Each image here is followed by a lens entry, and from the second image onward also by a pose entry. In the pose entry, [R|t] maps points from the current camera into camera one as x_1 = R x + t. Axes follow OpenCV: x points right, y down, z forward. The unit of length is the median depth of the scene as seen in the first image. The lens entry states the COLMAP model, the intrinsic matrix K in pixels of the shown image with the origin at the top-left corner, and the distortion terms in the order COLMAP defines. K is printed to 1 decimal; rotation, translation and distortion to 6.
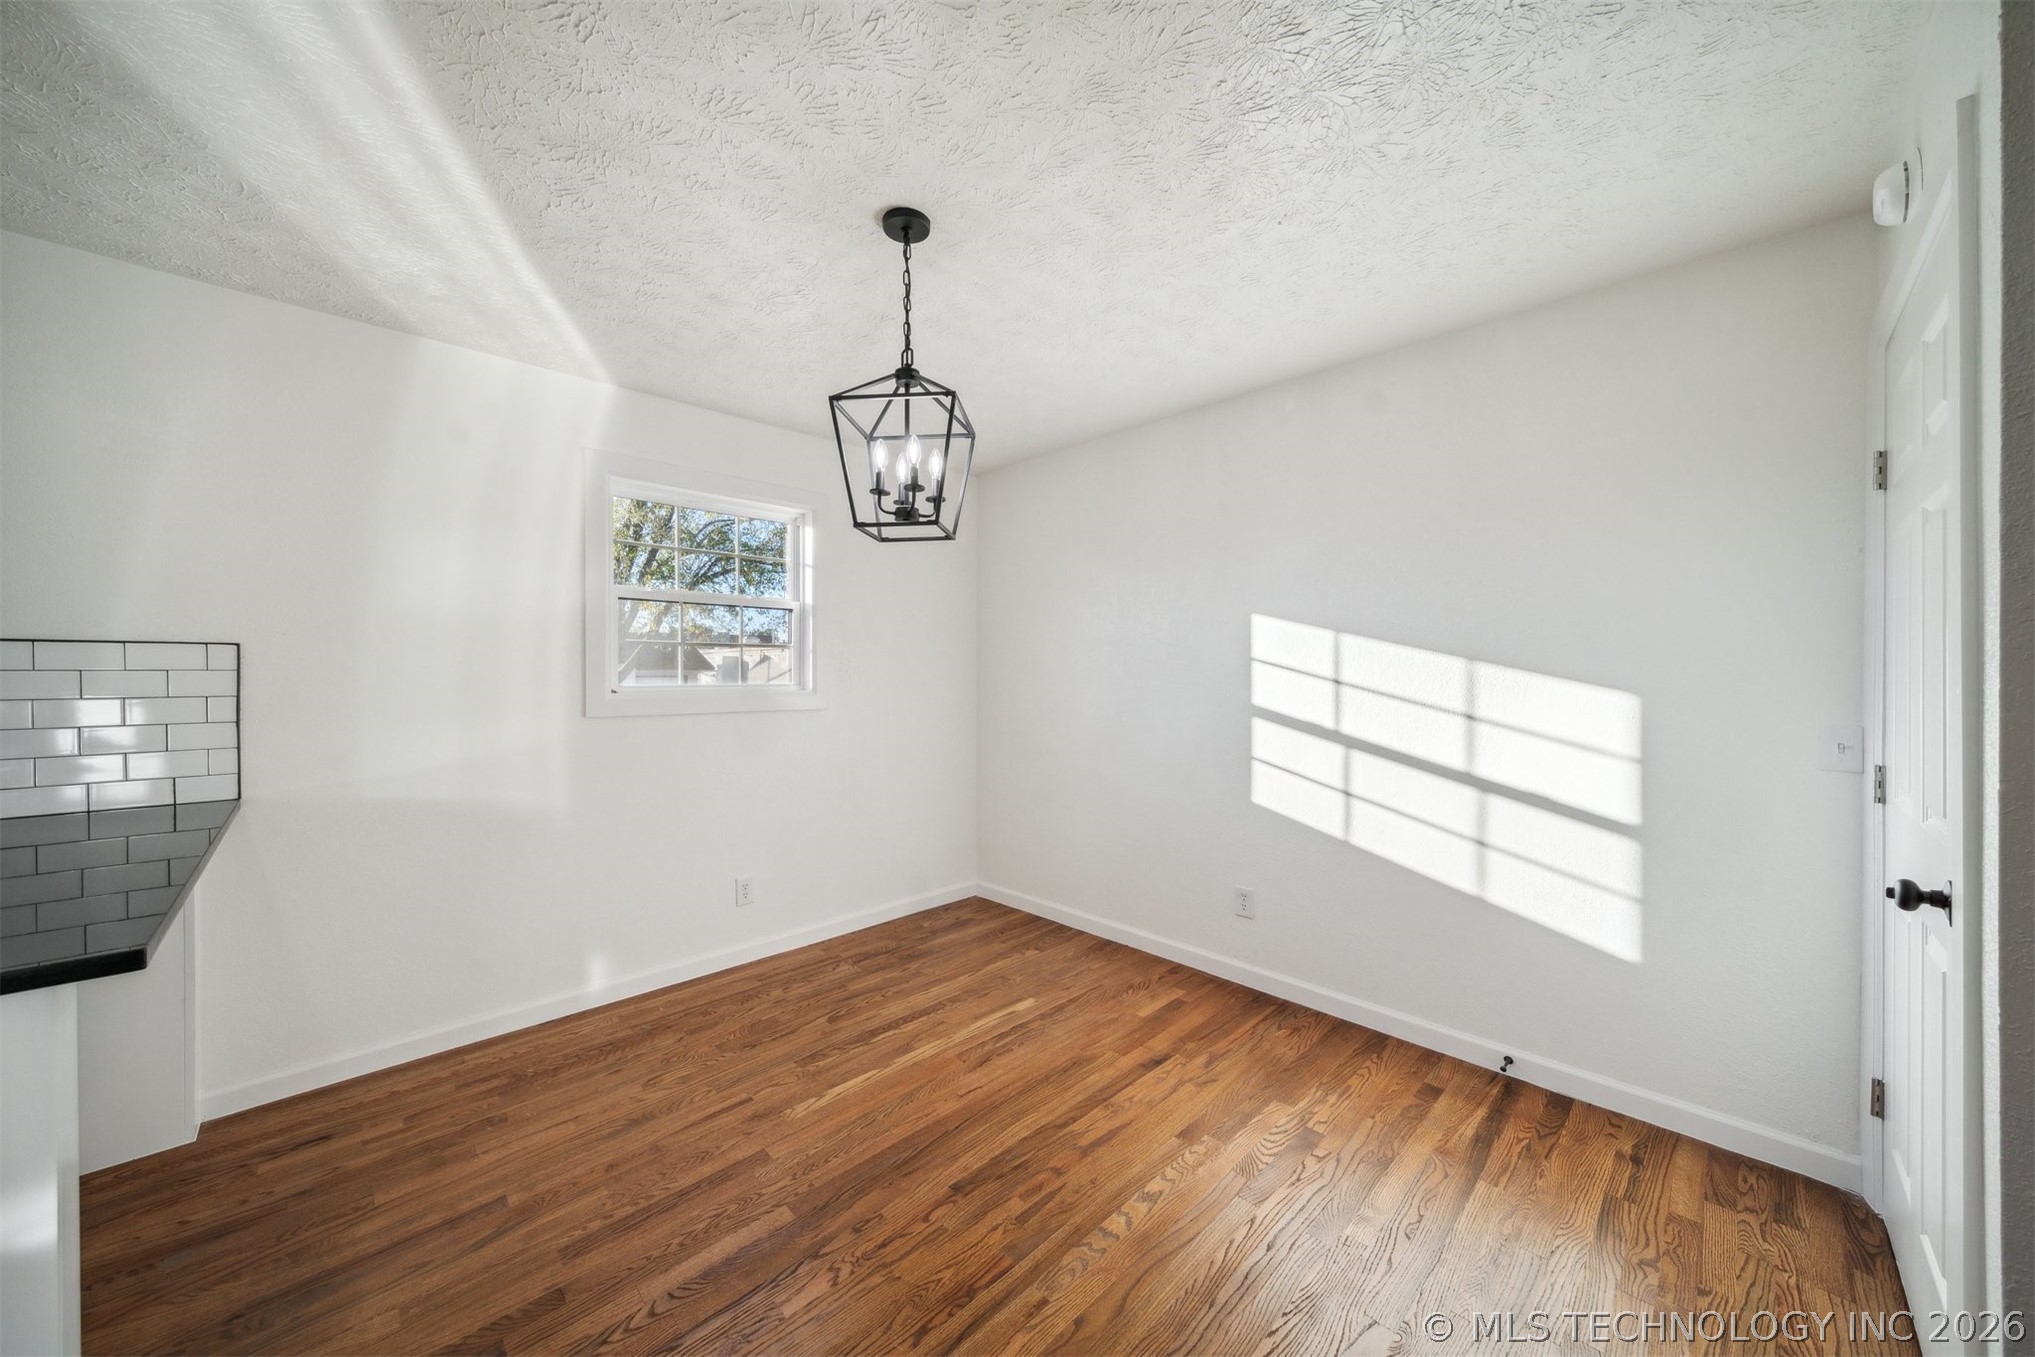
lens RADIAL K [[754.2, 0, 1018.3], [0, 754.2, 723.5], [0, 0, 1]] dist [0.000732, 0.000083]
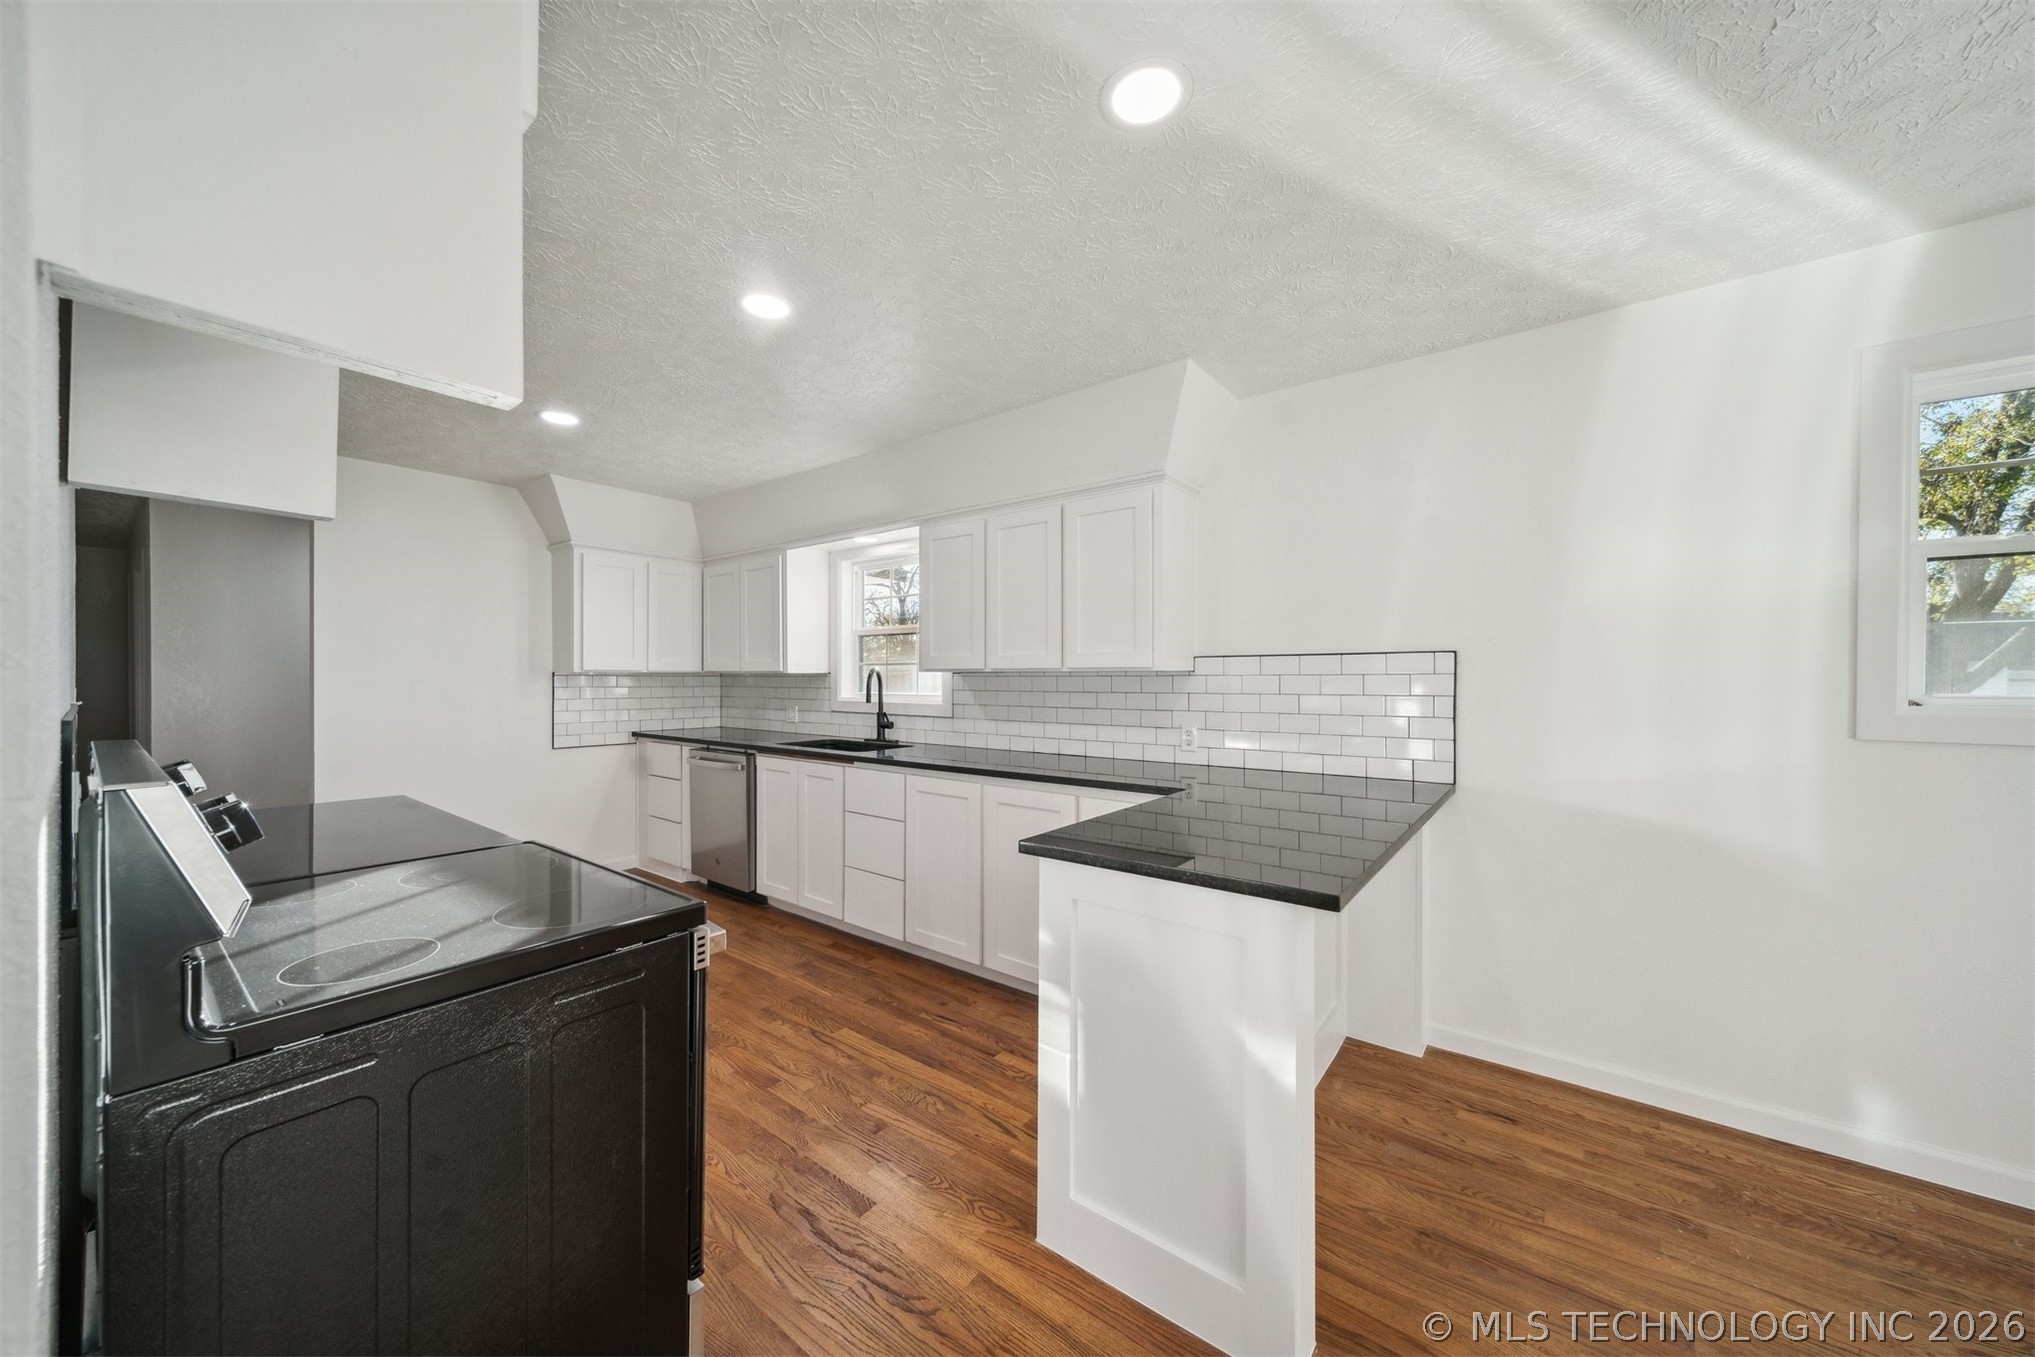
lens RADIAL K [[711.2, 0, 1009.3], [0, 711.2, 676.3], [0, 0, 1]] dist [0.001251, -0.000483]
pose [[0.132393, -0.004848, -0.991185, -0.032379], [-0.062920, 0.997930, -0.013285, -0.007540], [0.989198, 0.064125, 0.131814, 0.148701]]
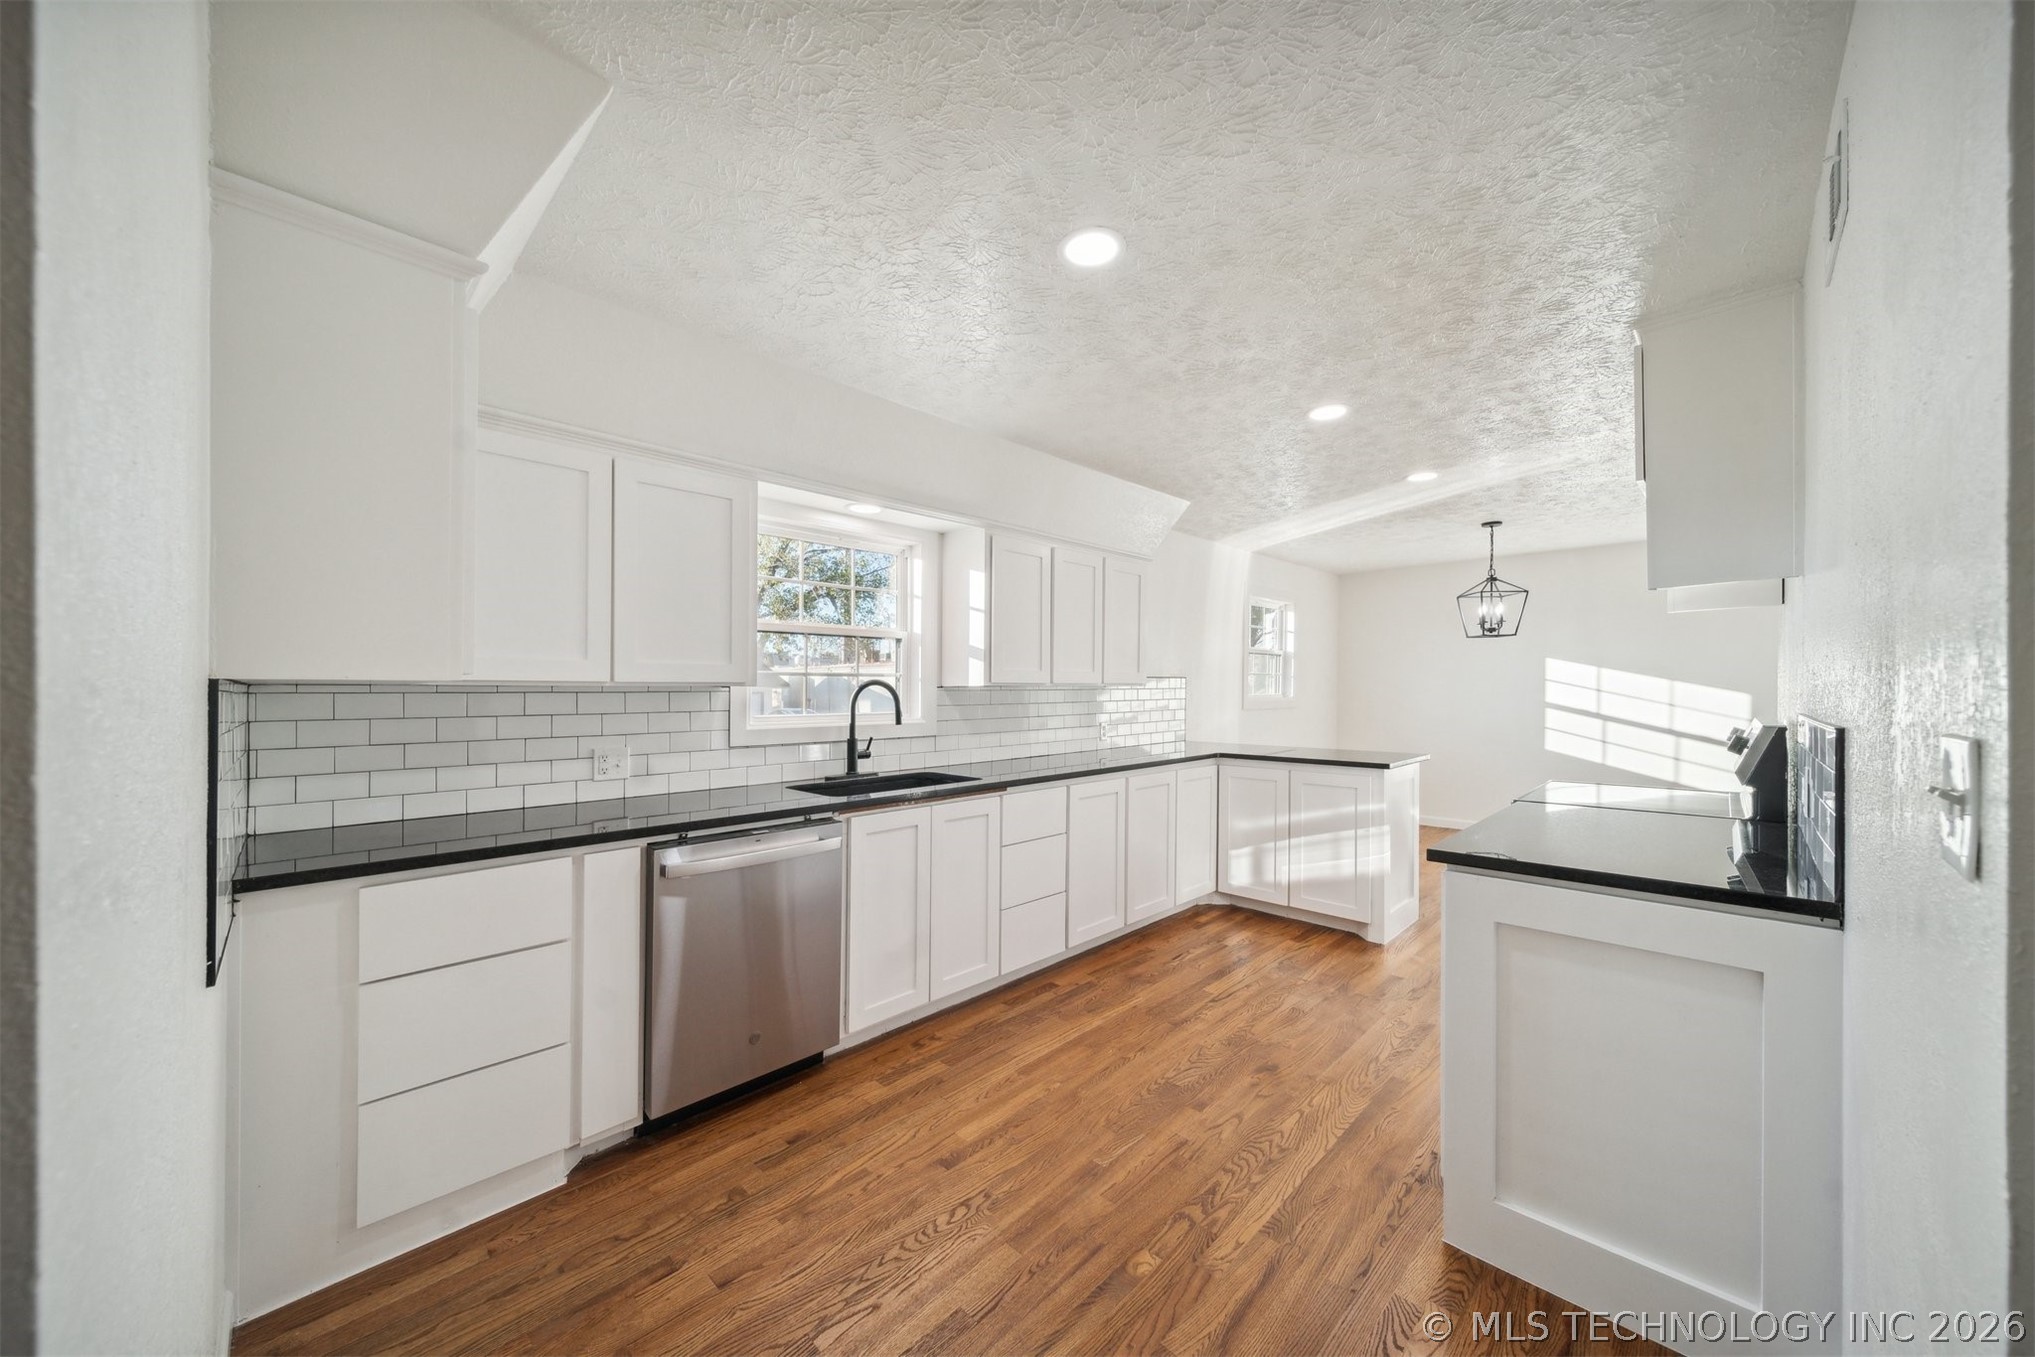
lens RADIAL K [[715.9, 0, 996.1], [0, 715.9, 686.1], [0, 0, 1]] dist [0.001379, 0.000014]
pose [[0.999949, -0.009357, -0.003836, -1.372052], [0.009058, 0.997377, -0.071812, 0.069129], [0.004498, 0.071774, 0.997411, -1.115214]]
